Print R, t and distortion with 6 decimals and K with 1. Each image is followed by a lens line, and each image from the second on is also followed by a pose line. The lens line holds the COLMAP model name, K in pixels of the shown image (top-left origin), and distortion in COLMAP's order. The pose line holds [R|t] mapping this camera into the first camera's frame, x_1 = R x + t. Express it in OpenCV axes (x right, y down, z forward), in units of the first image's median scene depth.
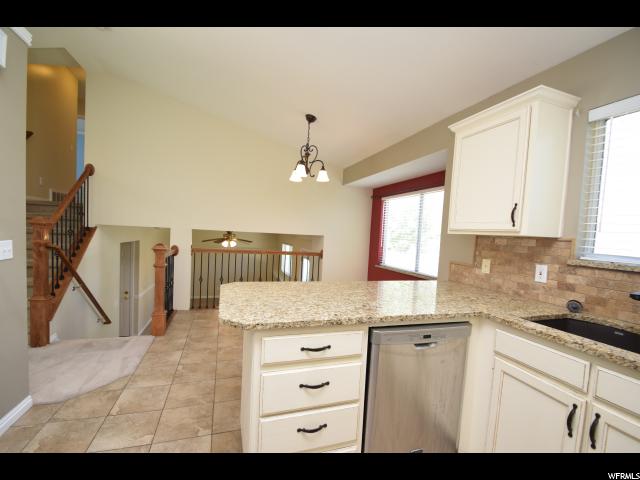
lens RADIAL K [[282.9, 0, 316.6], [0, 282.9, 245.0], [0, 0, 1]] dist [-0.012446, -0.000125]
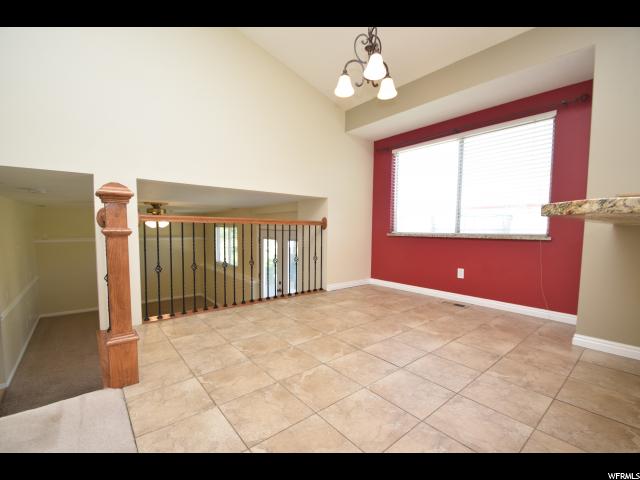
lens RADIAL K [[282.9, 0, 318.7], [0, 282.9, 242.2], [0, 0, 1]] dist [-0.012446, -0.000125]
pose [[0.933284, -0.064032, 0.353385, -0.273491], [0.059157, 0.997946, 0.024590, 0.066014], [-0.354233, -0.002045, 0.935155, 0.309421]]
